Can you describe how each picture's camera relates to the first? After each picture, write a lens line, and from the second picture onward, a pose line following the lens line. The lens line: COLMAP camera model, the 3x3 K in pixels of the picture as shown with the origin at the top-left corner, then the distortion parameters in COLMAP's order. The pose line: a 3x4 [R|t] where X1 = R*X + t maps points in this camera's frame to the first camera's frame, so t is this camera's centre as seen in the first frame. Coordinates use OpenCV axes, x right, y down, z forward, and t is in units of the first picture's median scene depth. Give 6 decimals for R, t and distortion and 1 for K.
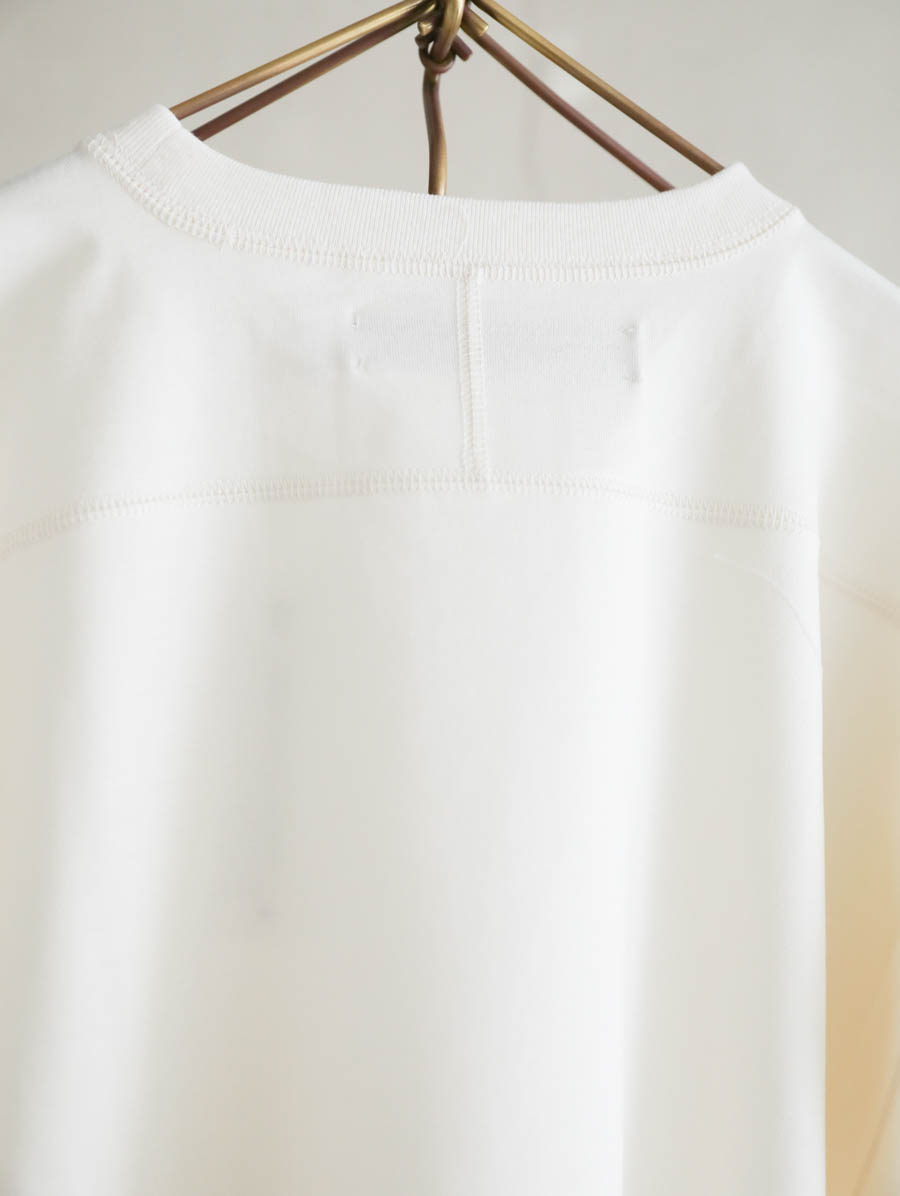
lens RADIAL K [[1705.9, 0, 450.0], [0, 1705.9, 598.0], [0, 0, 1]] dist [-0.017663, -0.004230]
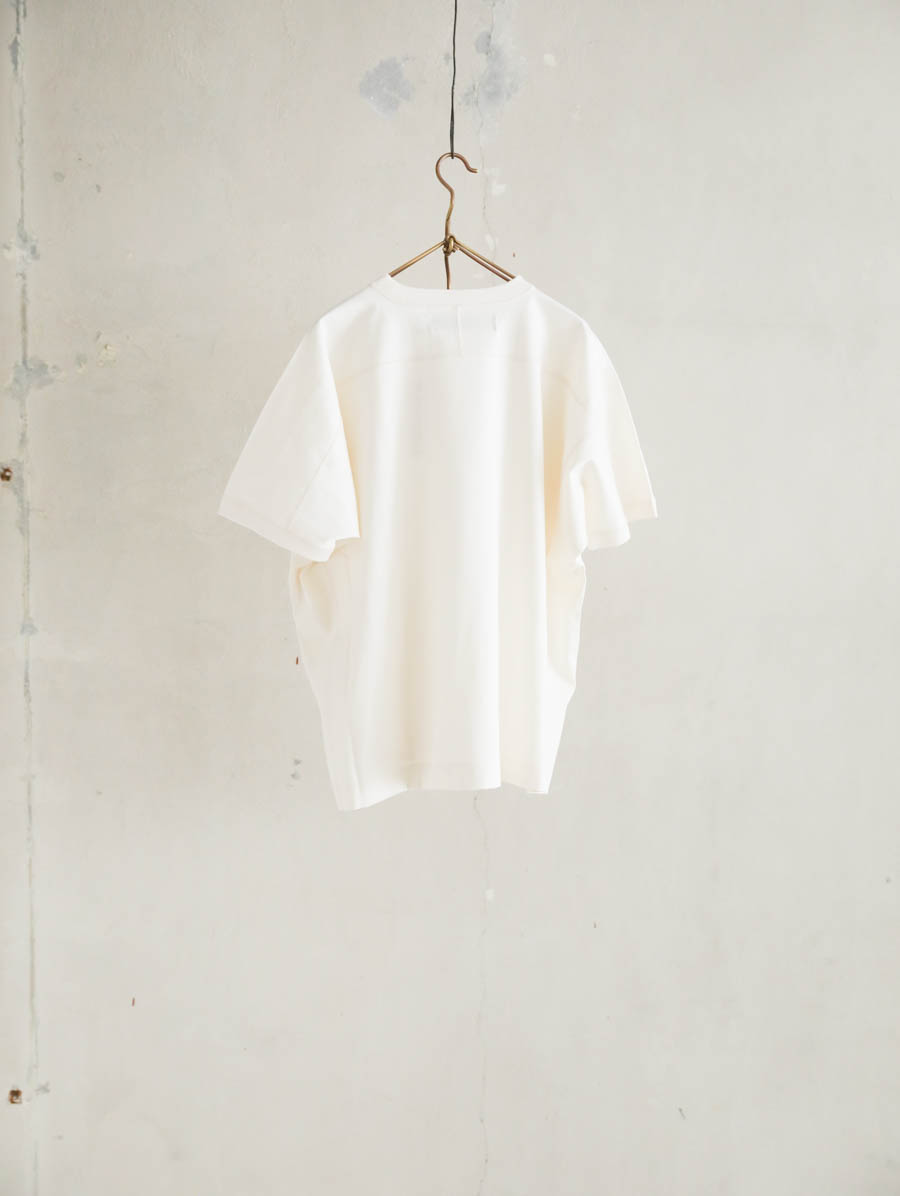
lens RADIAL K [[1705.9, 0, 450.0], [0, 1705.9, 598.0], [0, 0, 1]] dist [-0.017663, -0.004230]
pose [[0.999212, -0.038718, -0.008682, 0.002097], [0.039619, 0.985653, 0.164067, -0.172600], [0.002205, -0.164281, 0.986411, -3.495158]]
